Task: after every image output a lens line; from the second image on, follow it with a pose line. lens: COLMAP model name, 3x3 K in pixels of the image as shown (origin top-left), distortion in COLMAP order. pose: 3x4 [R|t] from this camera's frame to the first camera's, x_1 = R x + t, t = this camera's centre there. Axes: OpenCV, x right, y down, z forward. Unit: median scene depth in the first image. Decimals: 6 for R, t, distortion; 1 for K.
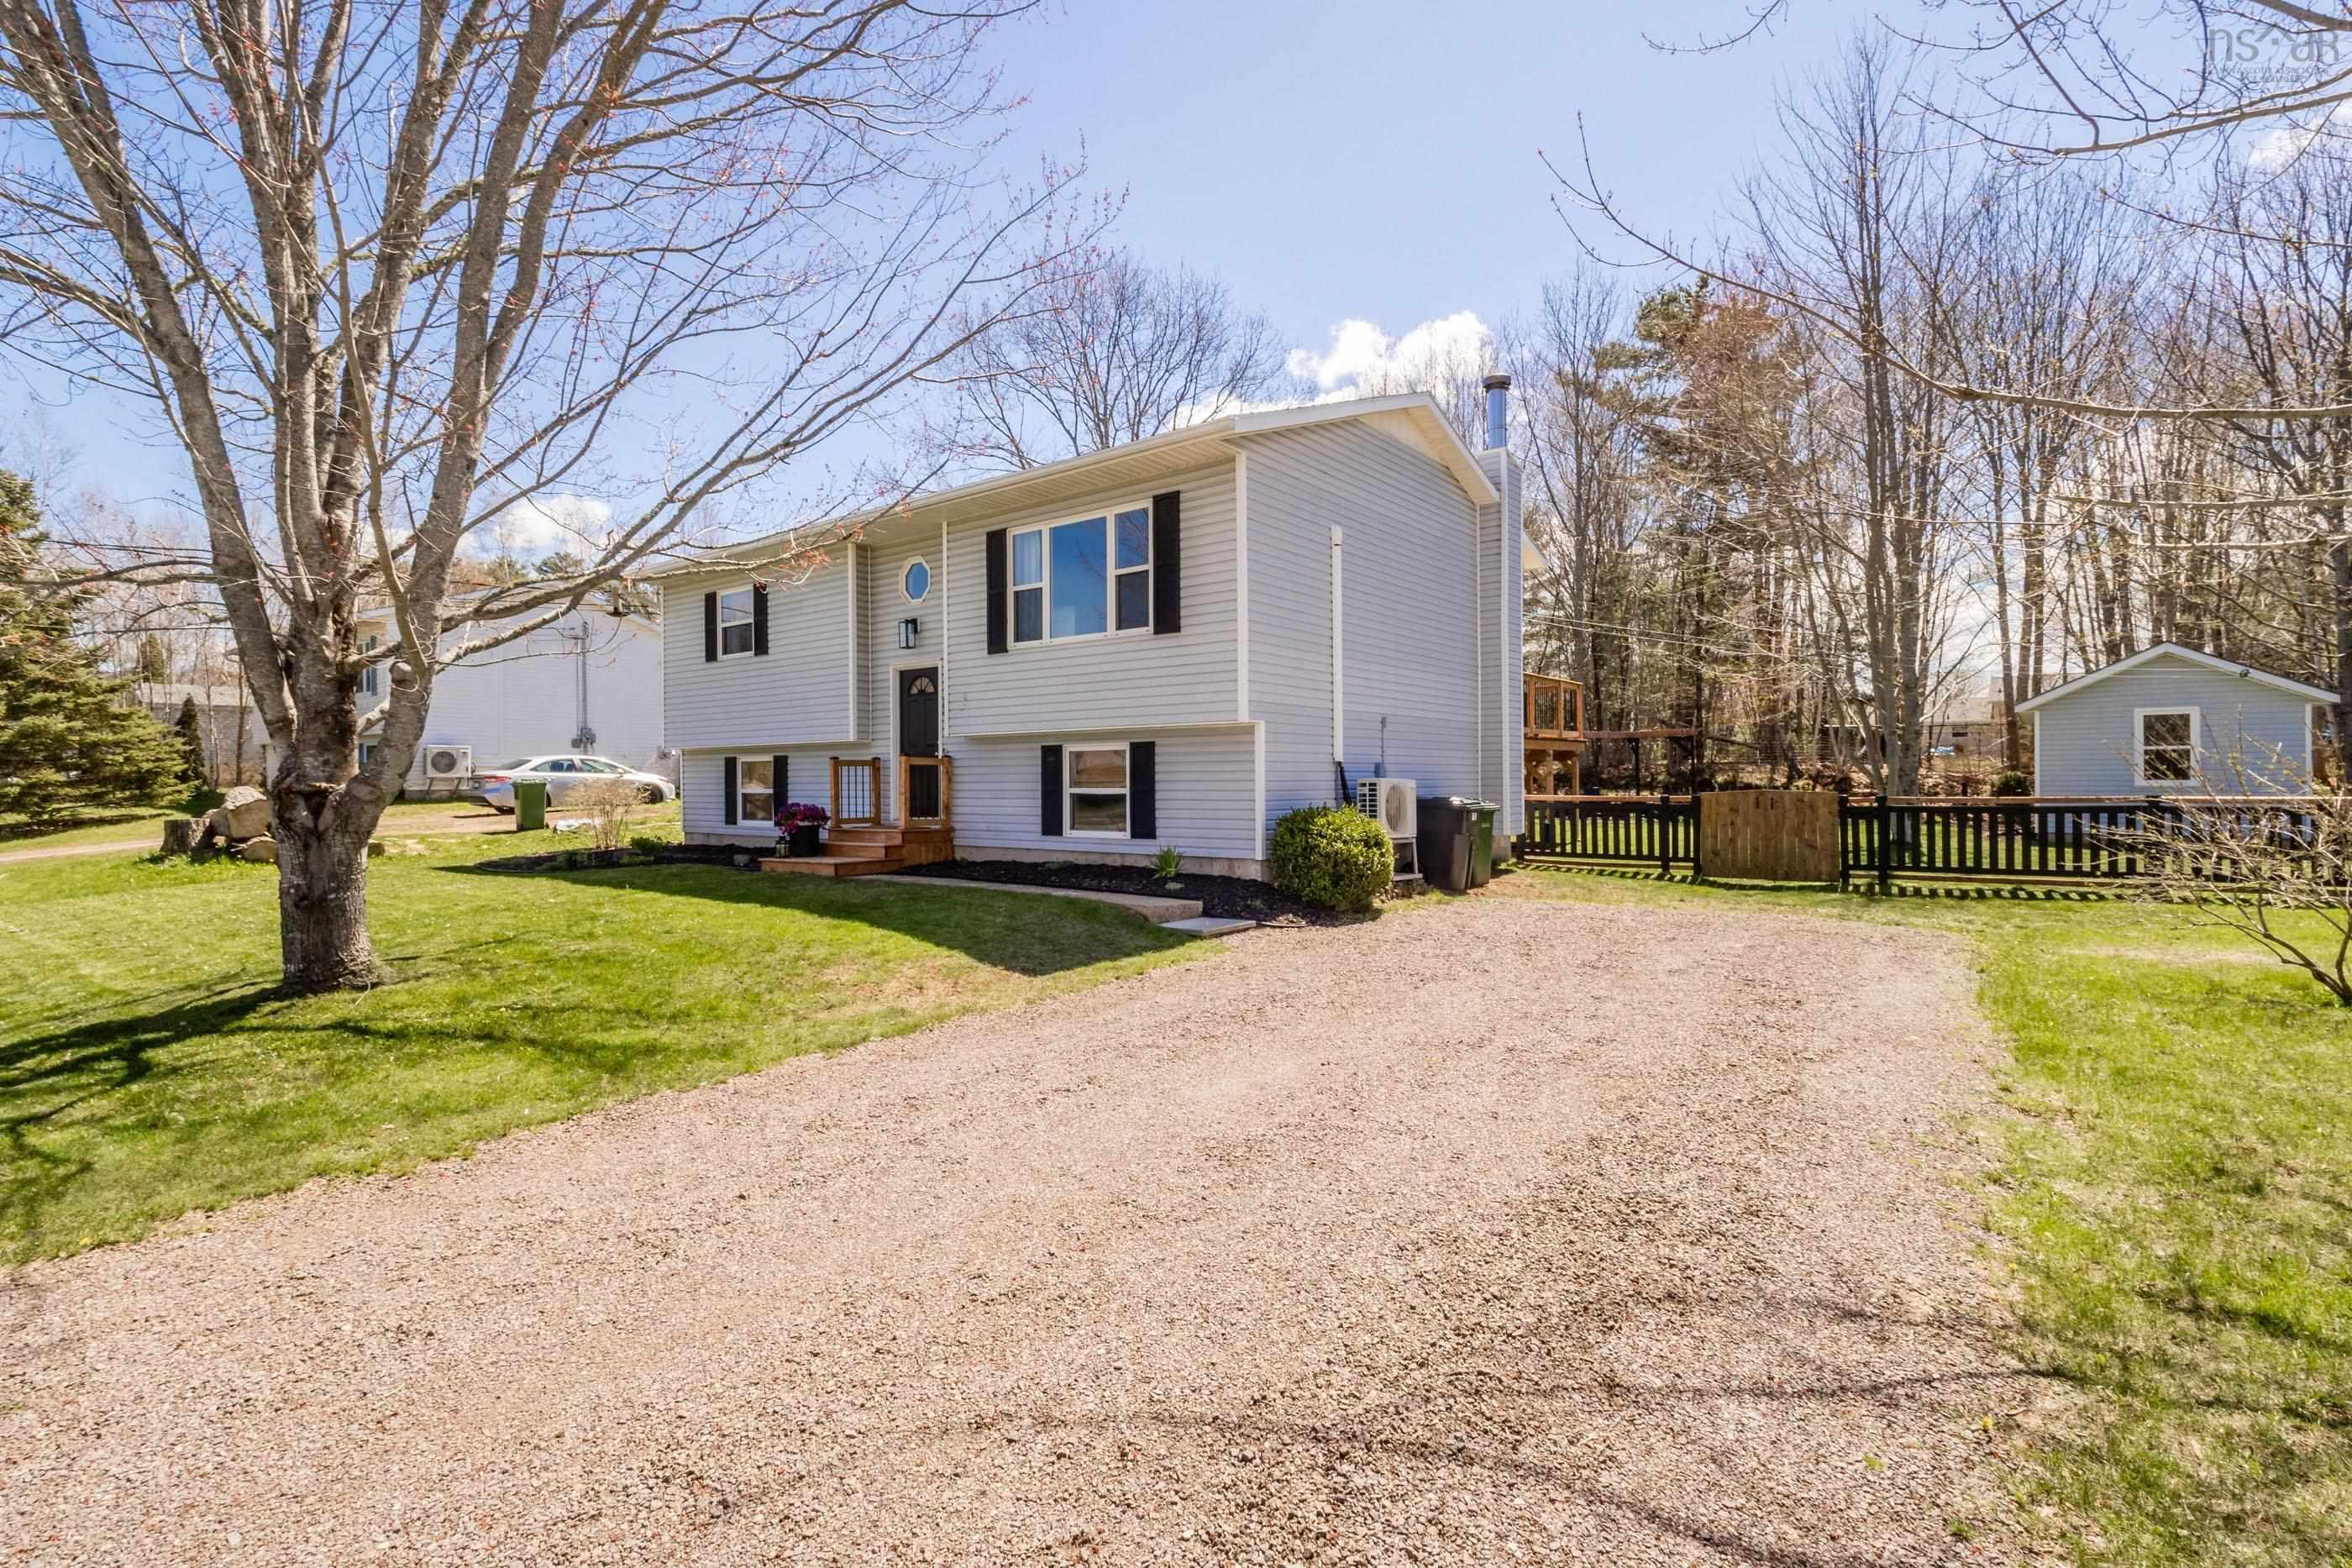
lens RADIAL K [[1080.9, 0, 1176.0], [0, 1080.9, 784.0], [0, 0, 1]] dist [-0.000547, -0.000590]
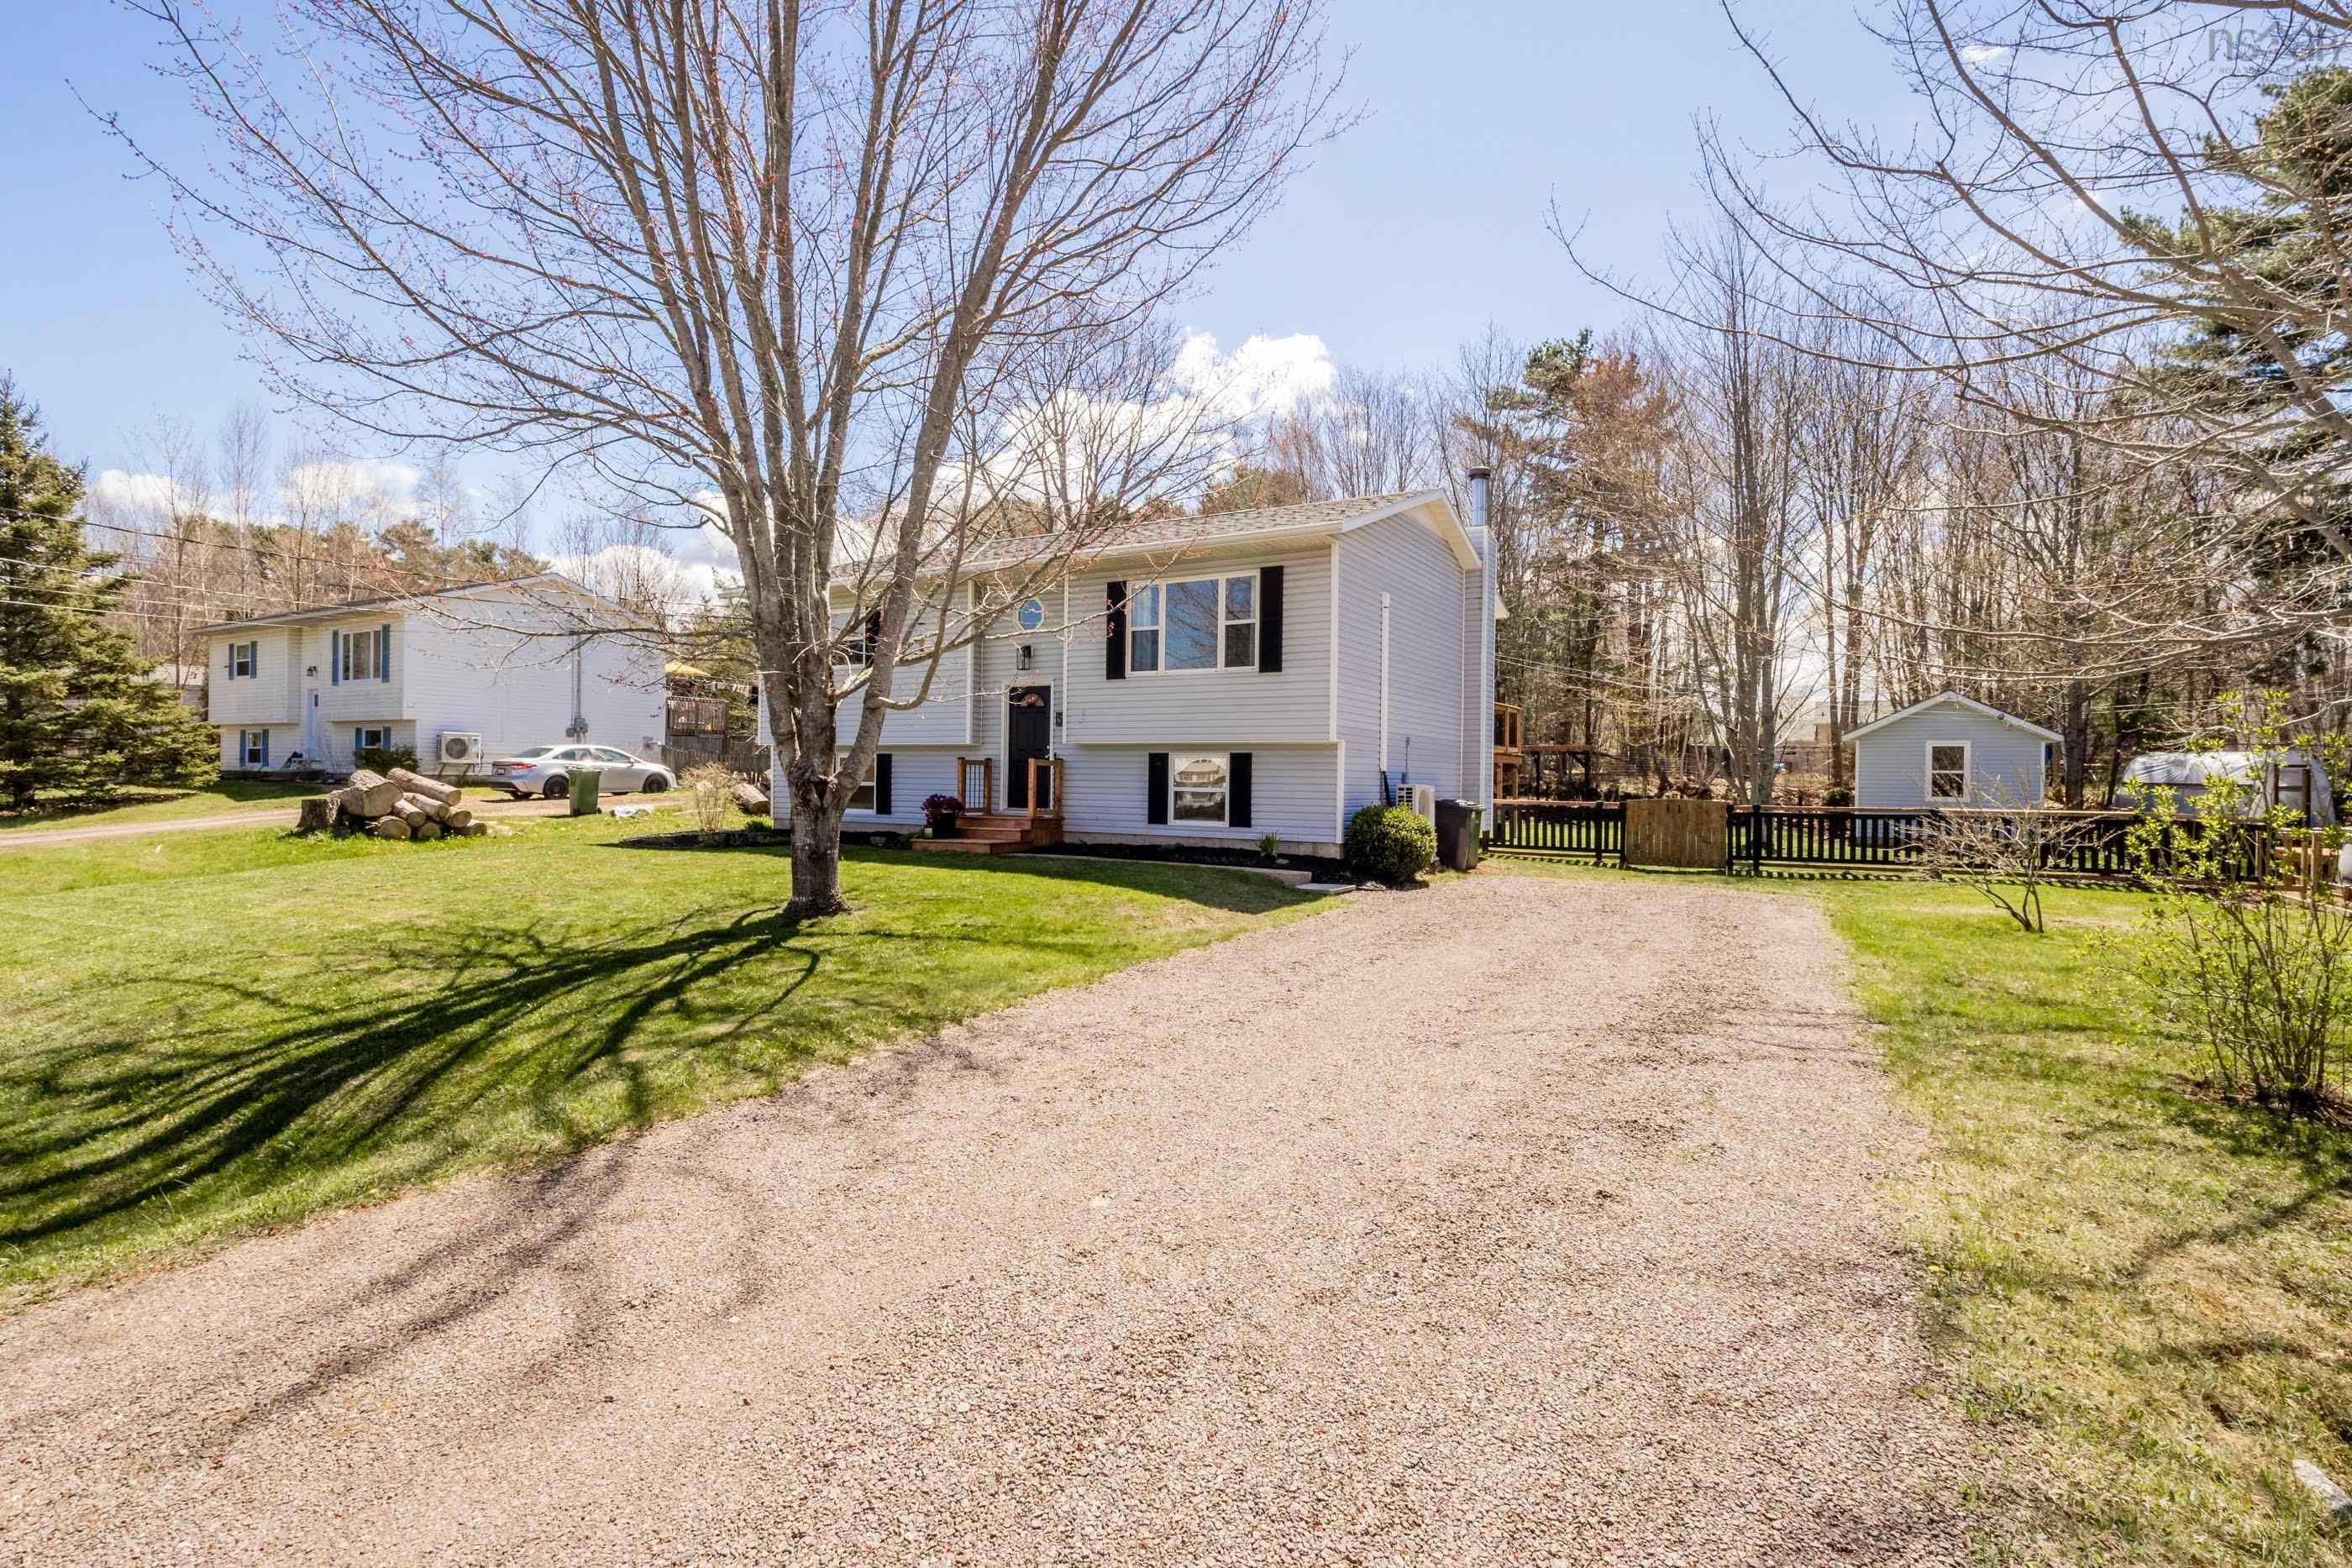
lens RADIAL K [[1117.8, 0, 1176.0], [0, 1117.8, 784.0], [0, 0, 1]] dist [-0.019562, 0.000281]
pose [[0.991590, 0.020257, 0.127827, -0.243685], [-0.020390, 0.999792, -0.000270, 0.000365], [-0.127806, -0.002339, 0.991796, -0.285088]]
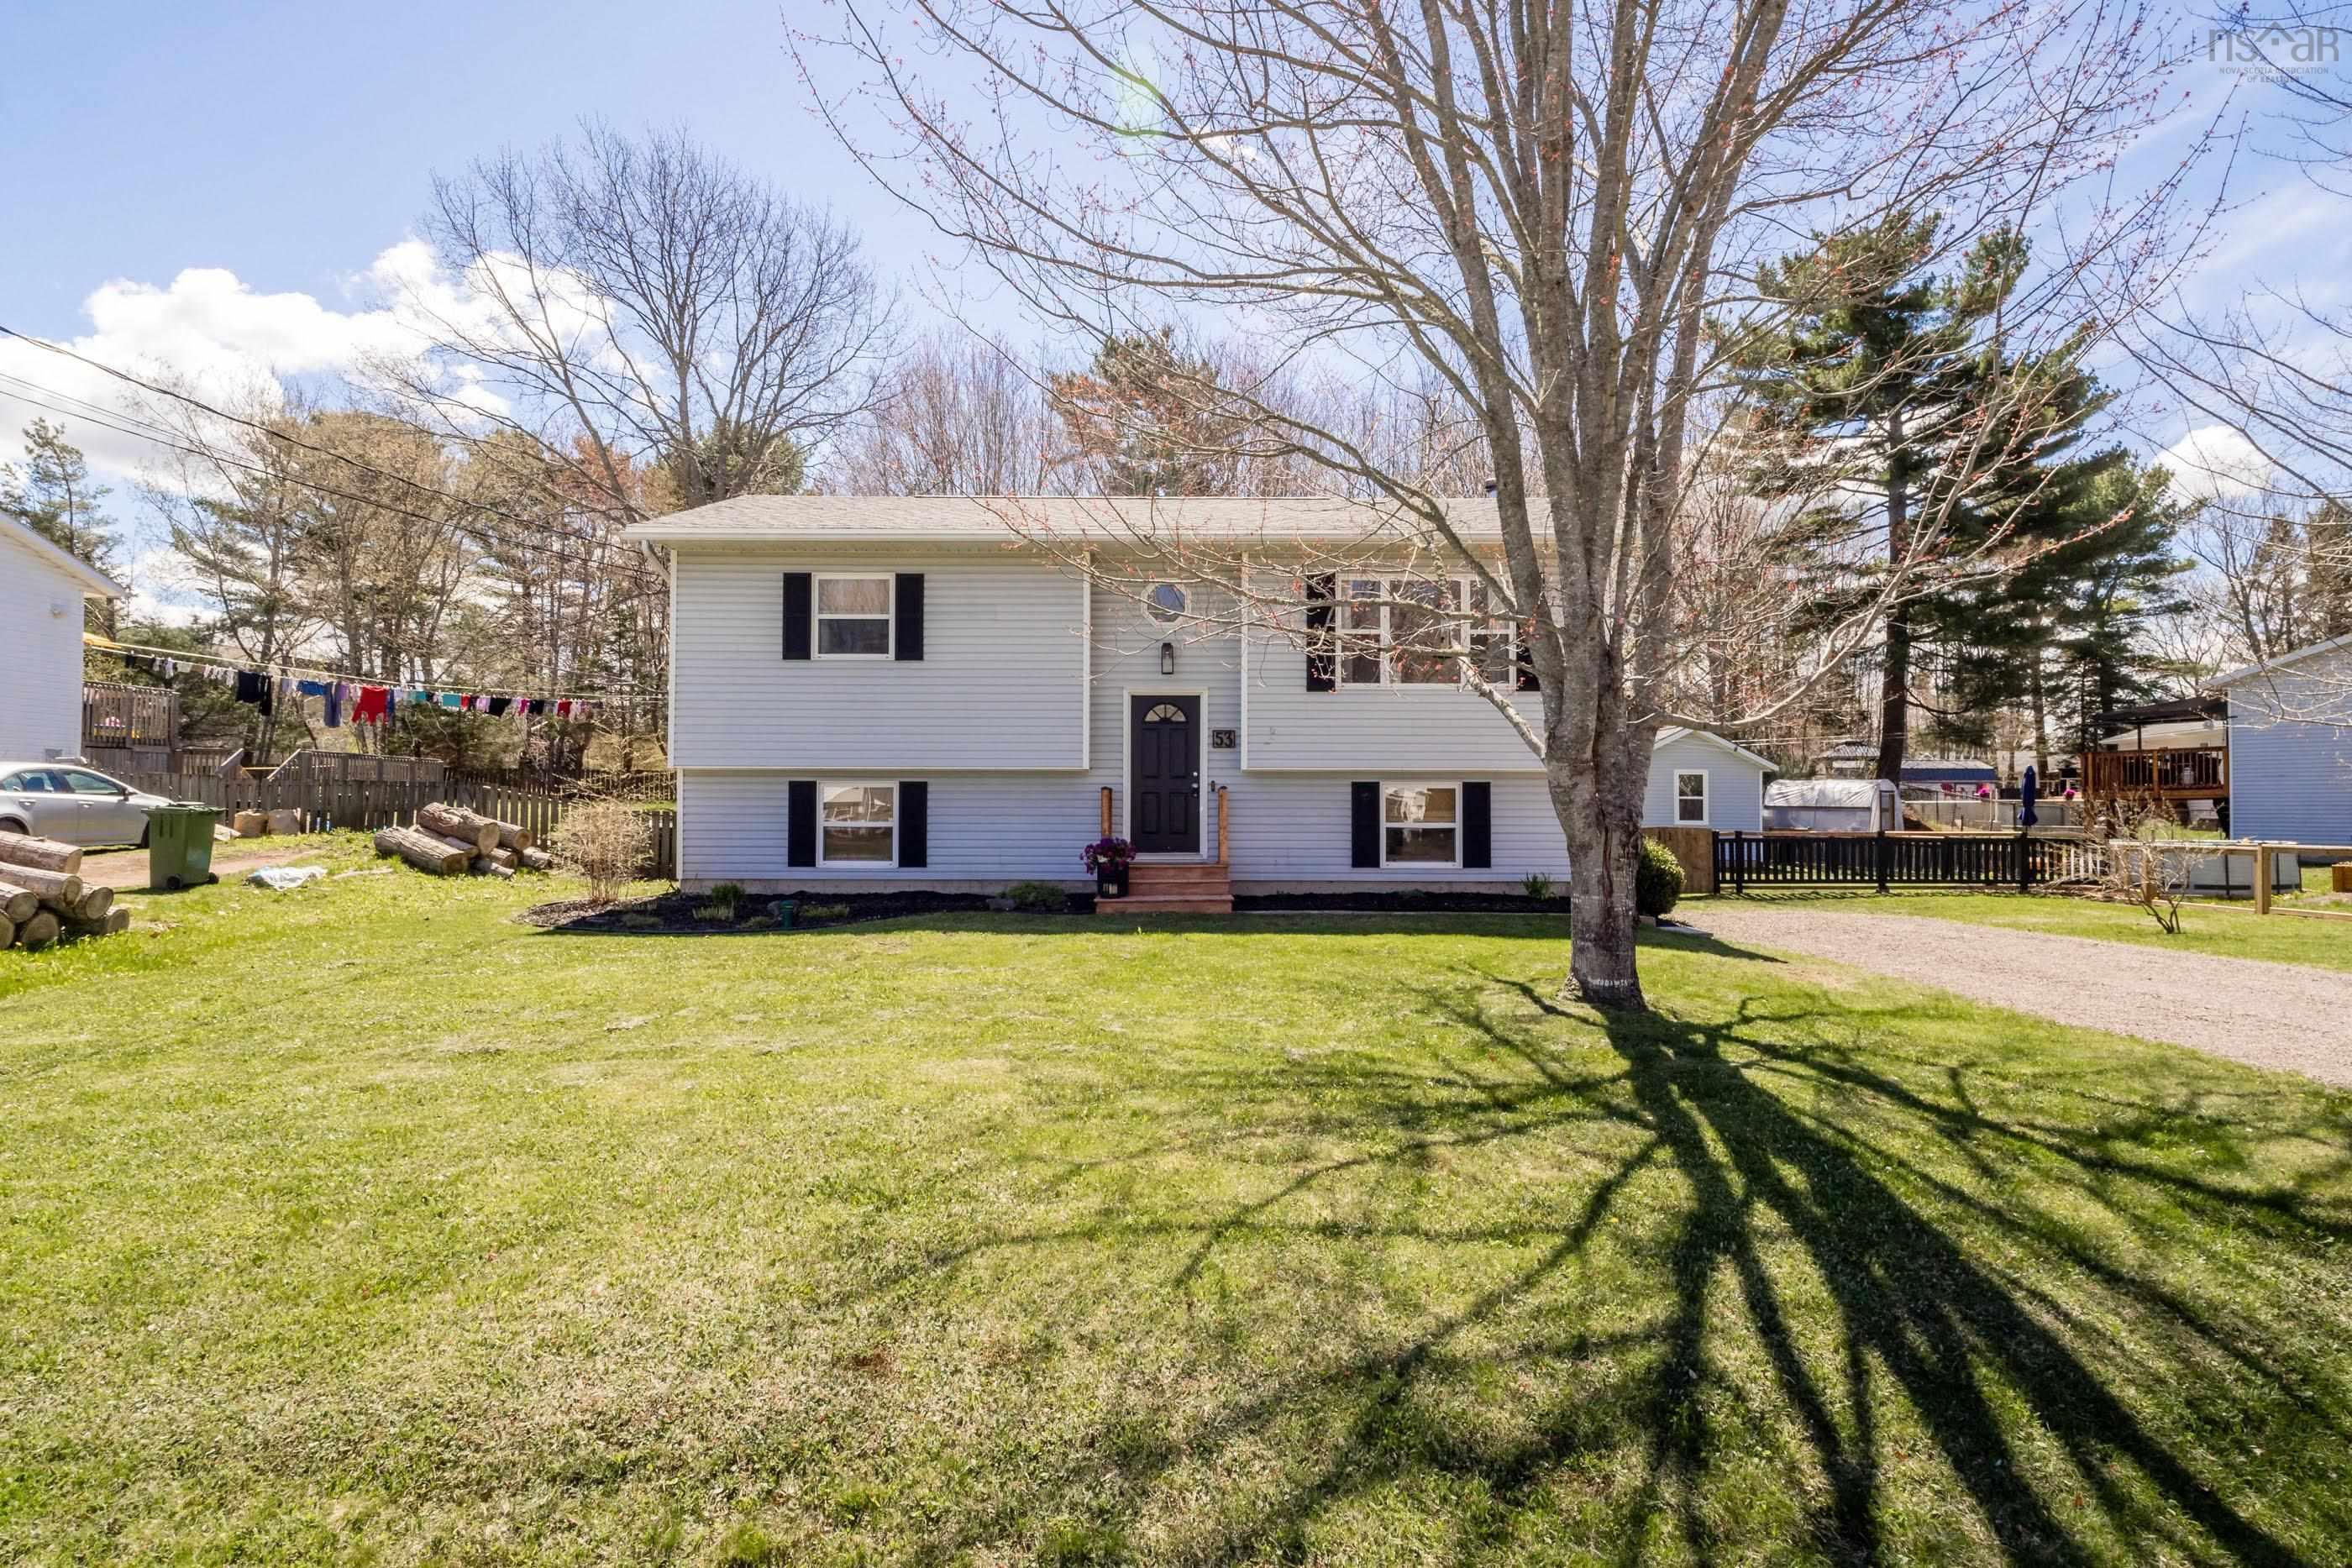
lens RADIAL K [[1281.7, 0, 1176.0], [0, 1281.7, 784.0], [0, 0, 1]] dist [0.022942, 0.000032]
pose [[0.793809, 0.022748, 0.607741, -0.953093], [-0.006082, 0.999547, -0.029468, 0.003861], [-0.608137, 0.019696, 0.793588, 0.107028]]
